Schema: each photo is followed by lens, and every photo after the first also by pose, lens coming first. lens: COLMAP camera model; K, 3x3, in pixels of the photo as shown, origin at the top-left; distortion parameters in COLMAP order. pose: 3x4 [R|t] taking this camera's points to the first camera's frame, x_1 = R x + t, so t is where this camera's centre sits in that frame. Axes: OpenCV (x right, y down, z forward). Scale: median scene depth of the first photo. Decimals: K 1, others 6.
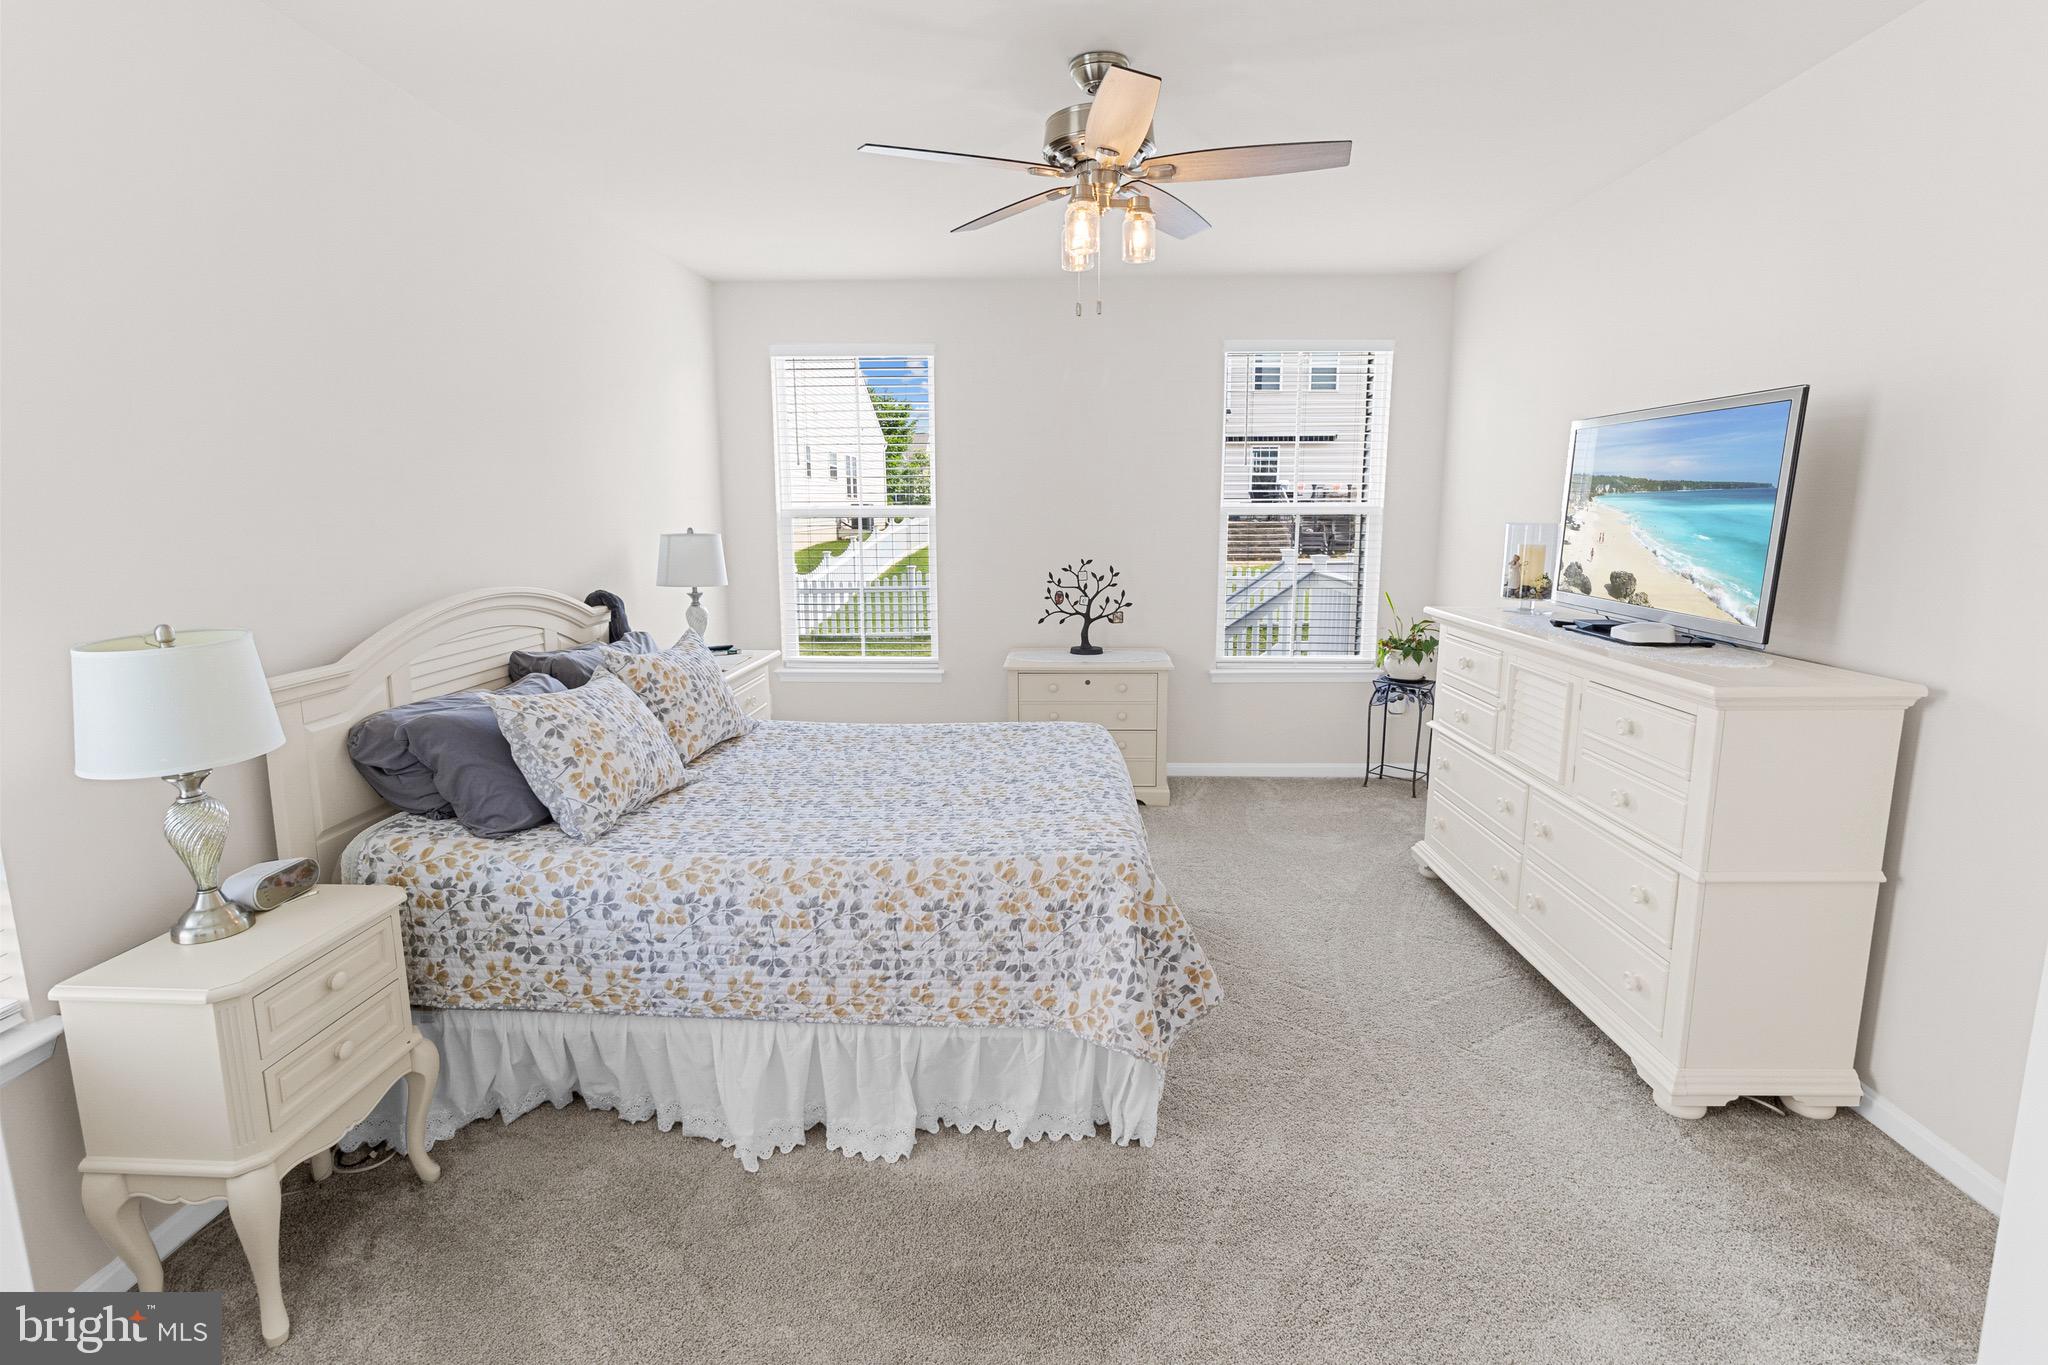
lens RADIAL K [[940.5, 0, 1026.1], [0, 940.5, 664.1], [0, 0, 1]] dist [0.002098, 0.000361]
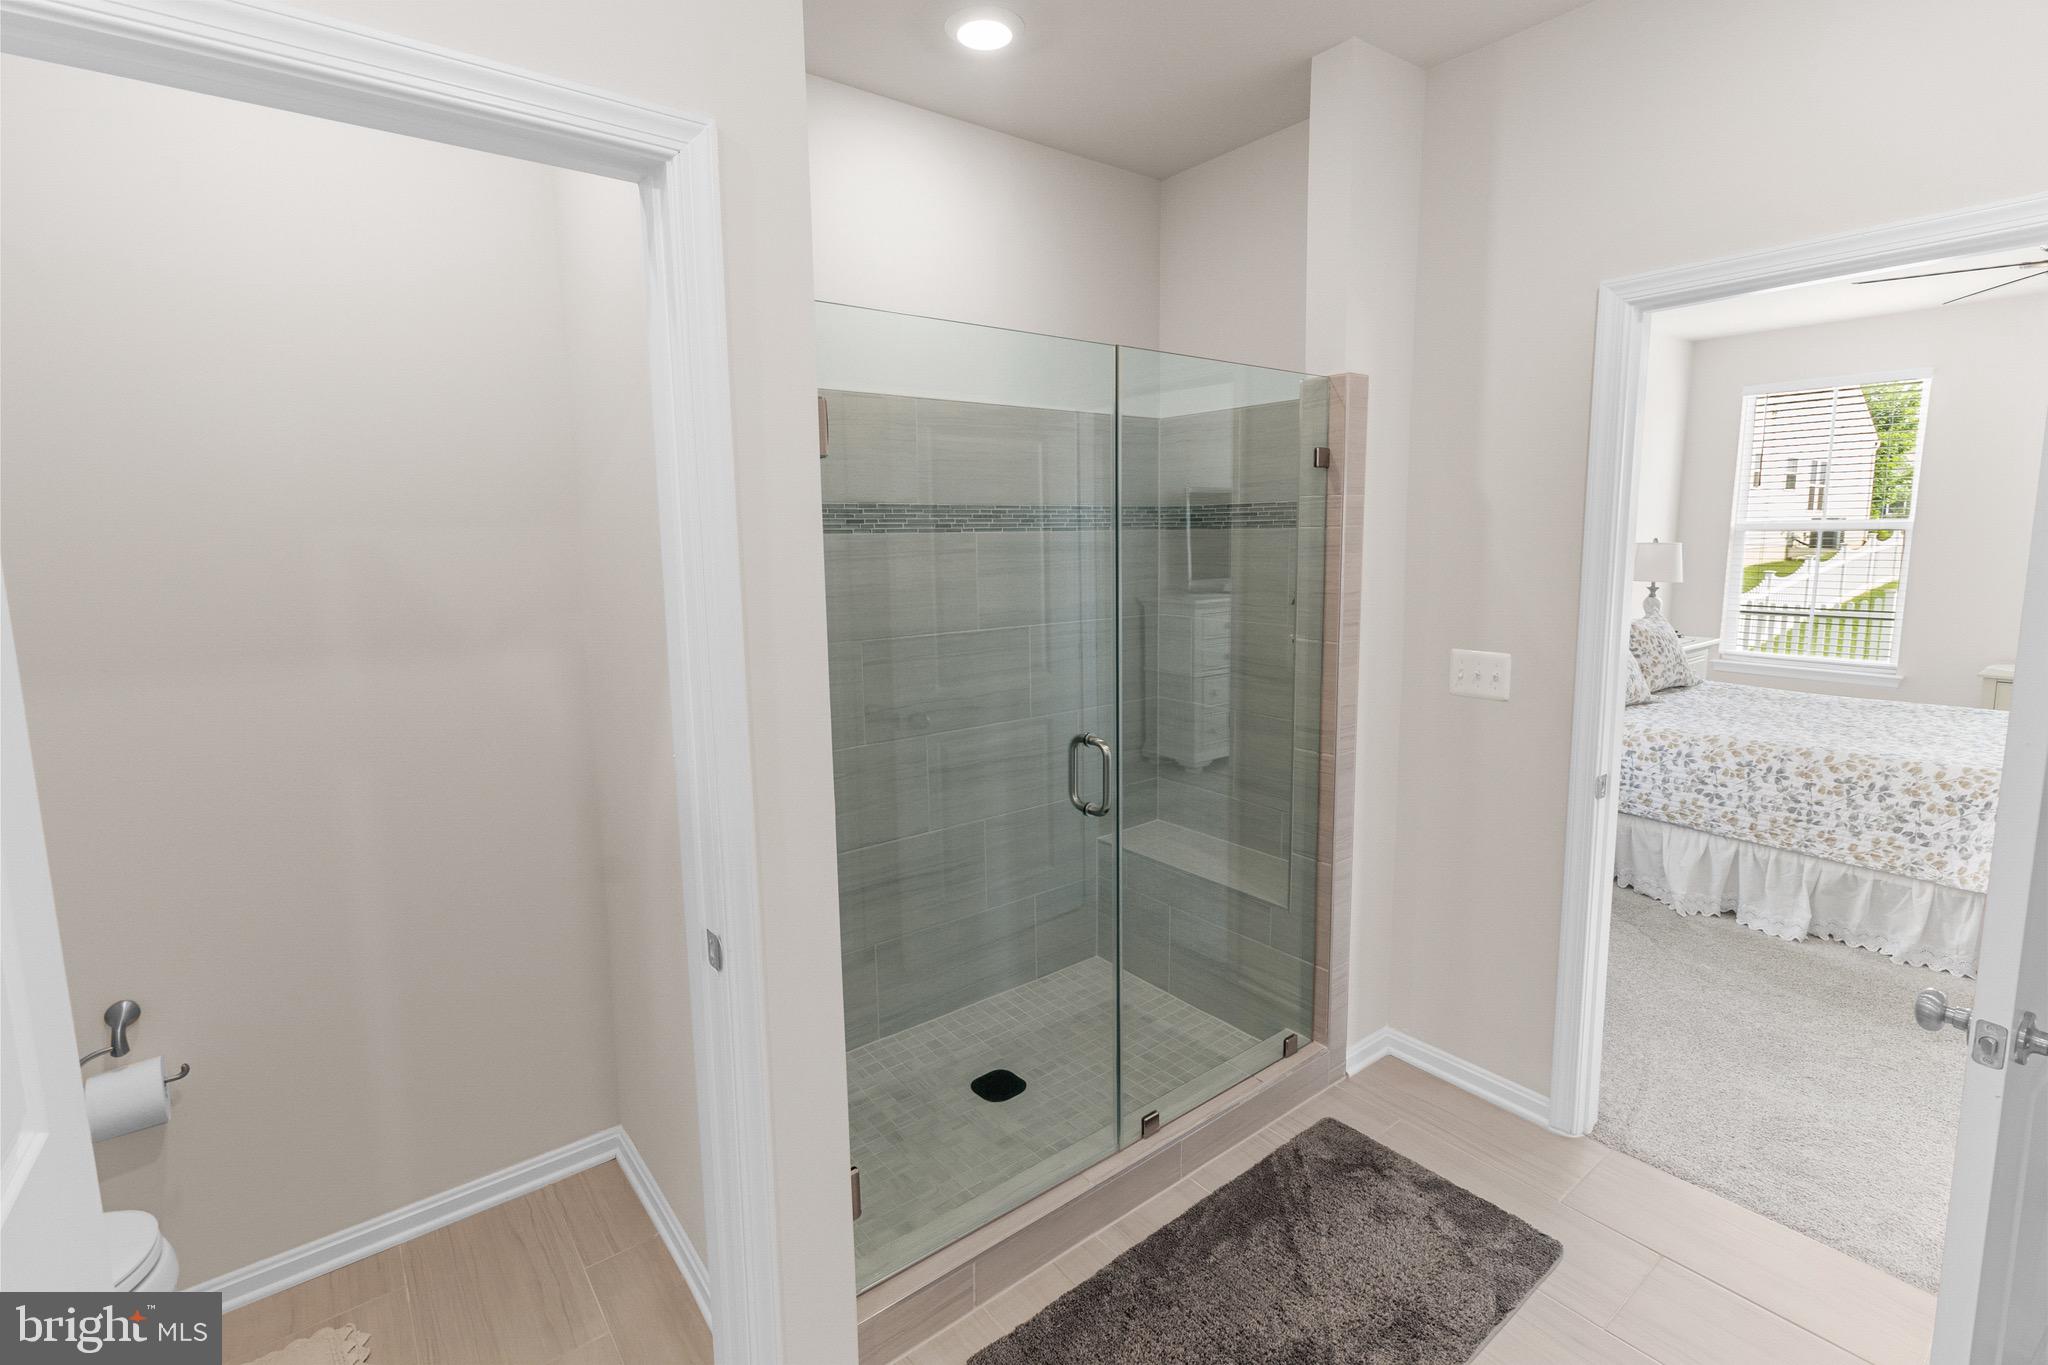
lens RADIAL K [[940.5, 0, 1038.2], [0, 940.5, 656.1], [0, 0, 1]] dist [0.002098, 0.000361]
pose [[0.649786, 0.097426, -0.753848, 0.182454], [-0.117348, 0.992720, 0.027148, 0.166008], [0.751004, 0.070823, 0.656488, -0.988629]]
